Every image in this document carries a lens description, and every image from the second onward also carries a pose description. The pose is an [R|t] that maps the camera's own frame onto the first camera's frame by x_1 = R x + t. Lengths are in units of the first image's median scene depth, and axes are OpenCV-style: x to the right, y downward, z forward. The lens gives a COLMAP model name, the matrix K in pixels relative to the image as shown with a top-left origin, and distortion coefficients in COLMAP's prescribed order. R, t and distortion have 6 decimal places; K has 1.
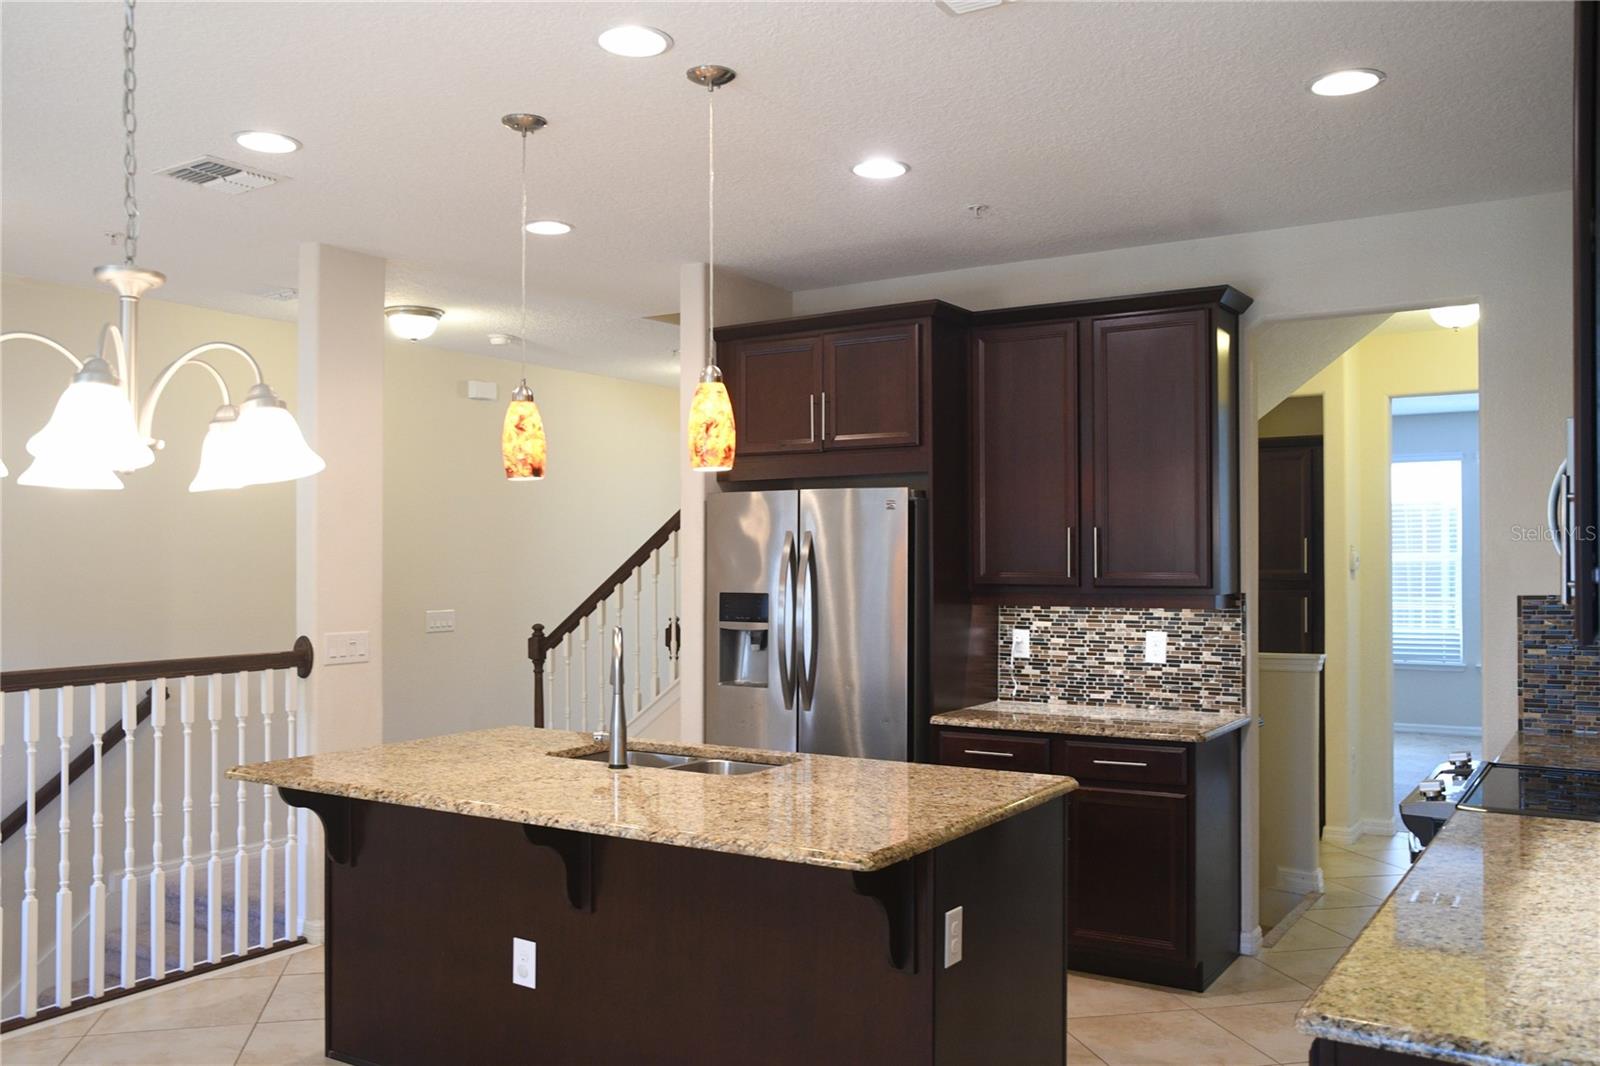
lens RADIAL K [[1371.2, 0, 798.2], [0, 1371.2, 538.5], [0, 0, 1]] dist [-0.021004, 0.019920]
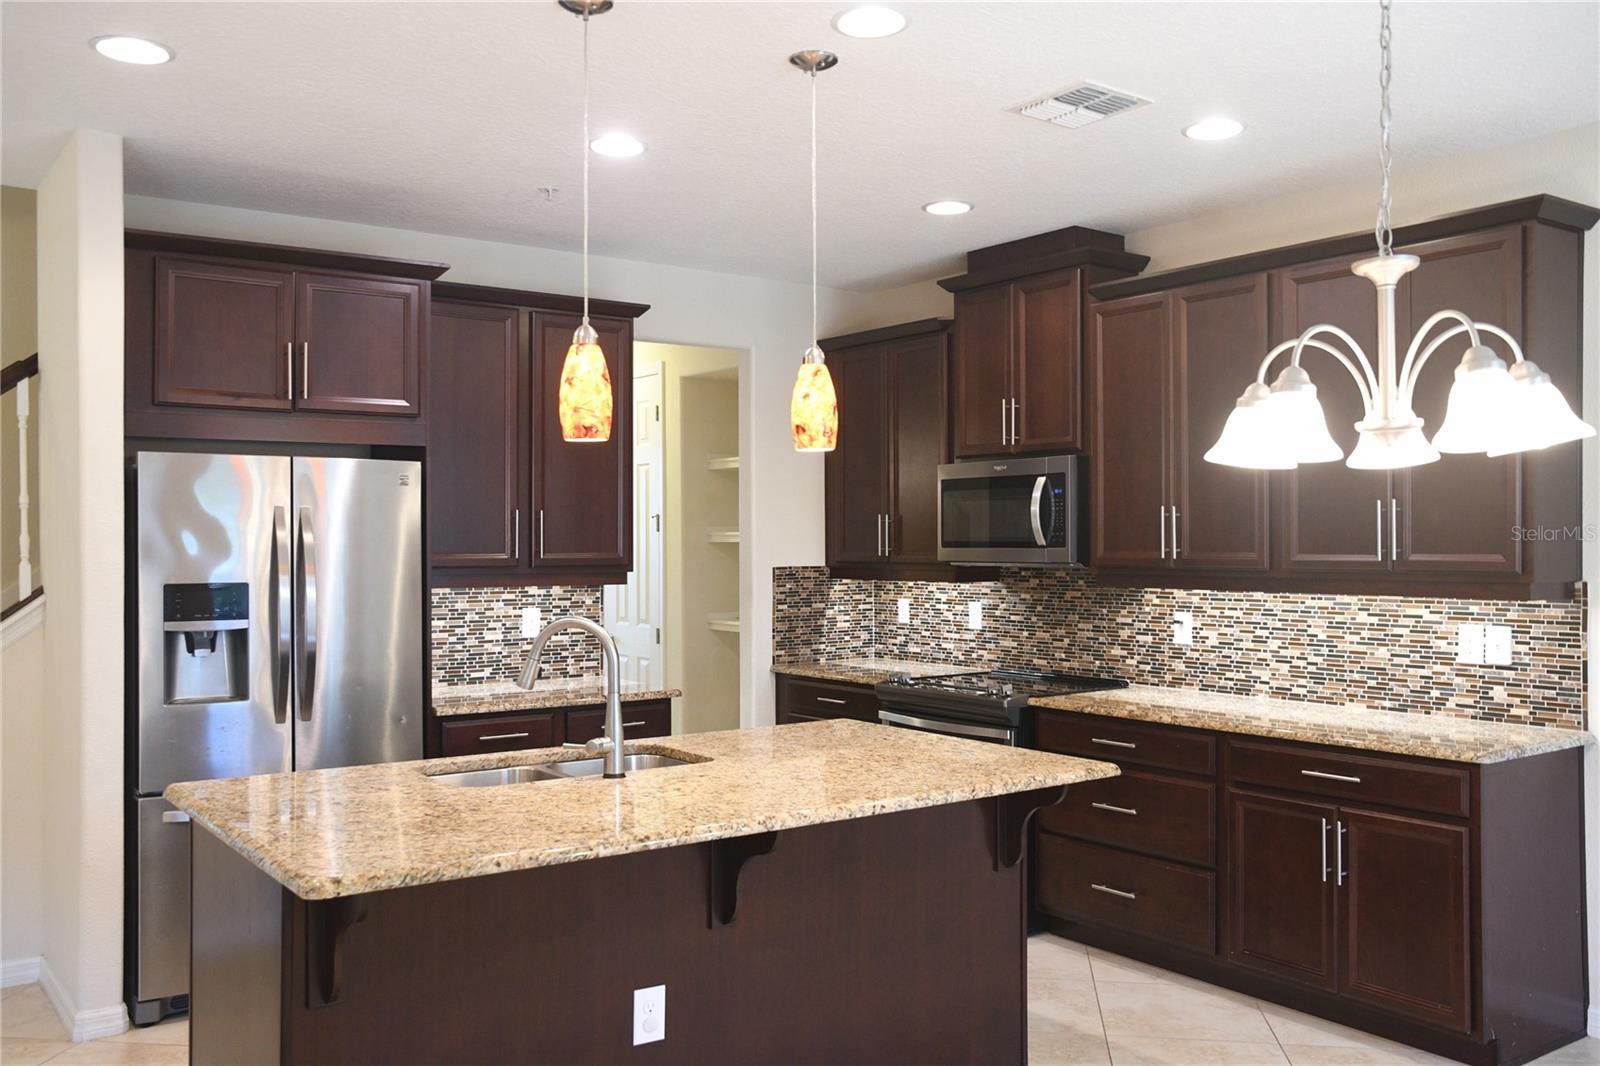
lens RADIAL K [[1352.4, 0, 798.0], [0, 1352.4, 532.8], [0, 0, 1]] dist [-0.008029, 0.016790]
pose [[0.369380, 0.006430, 0.929256, -0.642113], [-0.011611, 0.999930, -0.002303, 0.009048], [-0.929206, -0.009939, 0.369429, 0.414235]]
